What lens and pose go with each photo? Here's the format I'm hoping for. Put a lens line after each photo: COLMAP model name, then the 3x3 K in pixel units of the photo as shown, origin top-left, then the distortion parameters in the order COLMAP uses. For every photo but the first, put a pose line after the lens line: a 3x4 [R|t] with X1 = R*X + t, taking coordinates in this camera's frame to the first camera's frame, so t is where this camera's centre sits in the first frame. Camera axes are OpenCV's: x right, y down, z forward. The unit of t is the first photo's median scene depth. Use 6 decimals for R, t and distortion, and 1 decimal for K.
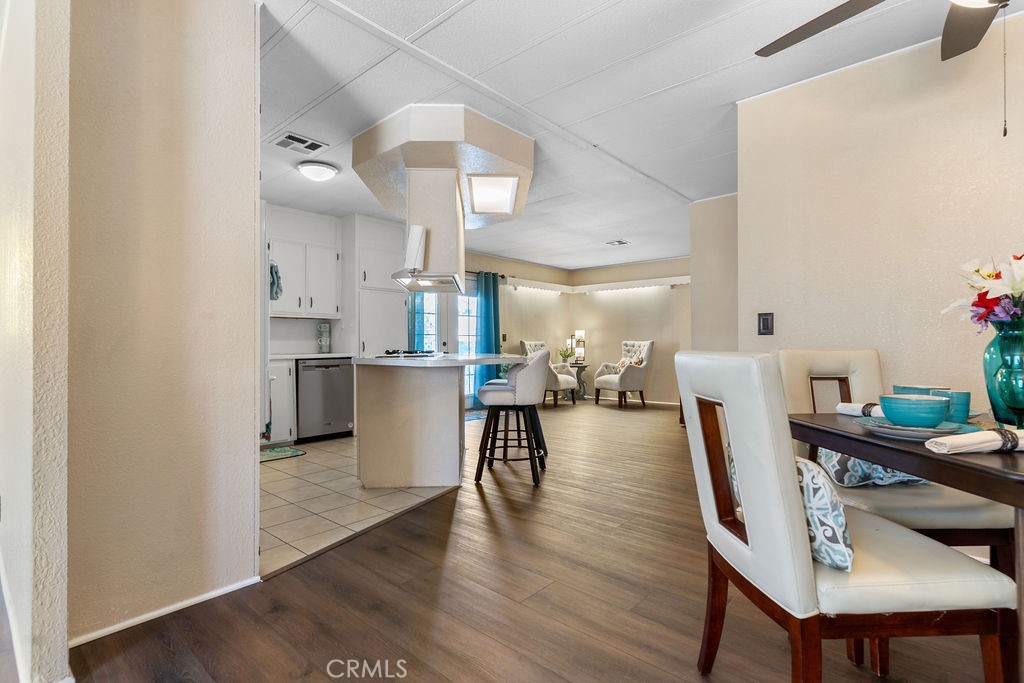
lens RADIAL K [[487.6, 0, 511.6], [0, 487.6, 344.1], [0, 0, 1]] dist [0.001263, 0.000238]
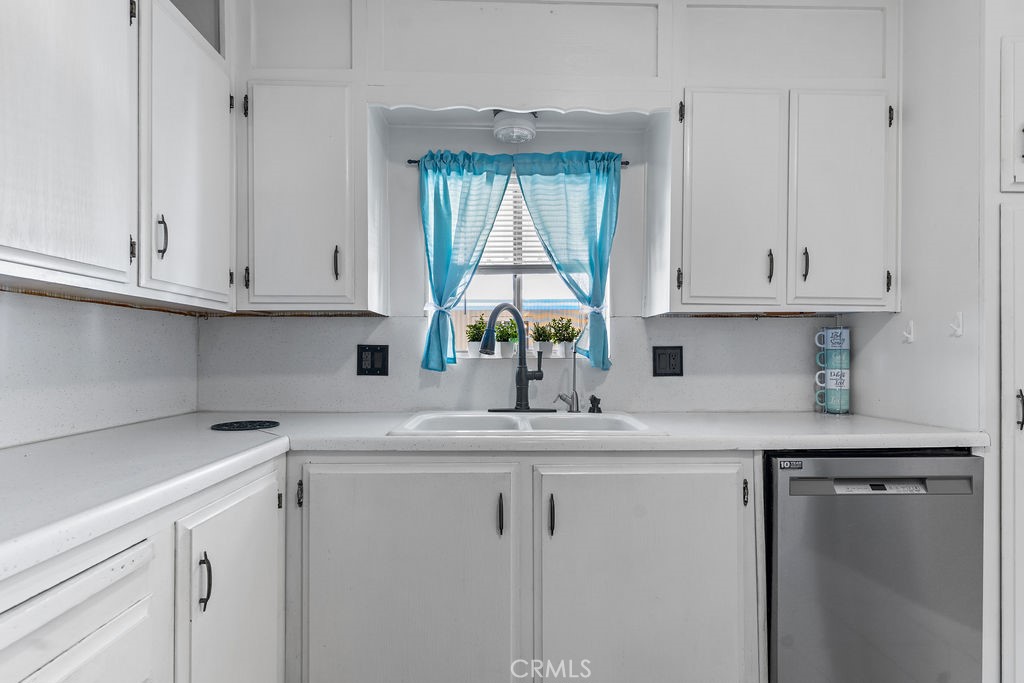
lens RADIAL K [[495.5, 0, 513.7], [0, 495.5, 358.8], [0, 0, 1]] dist [0.000171, -0.000020]
pose [[0.685615, 0.010091, -0.727894, -0.281470], [-0.002746, 0.999933, 0.011276, -0.023663], [0.727959, -0.005732, 0.685597, 0.585059]]
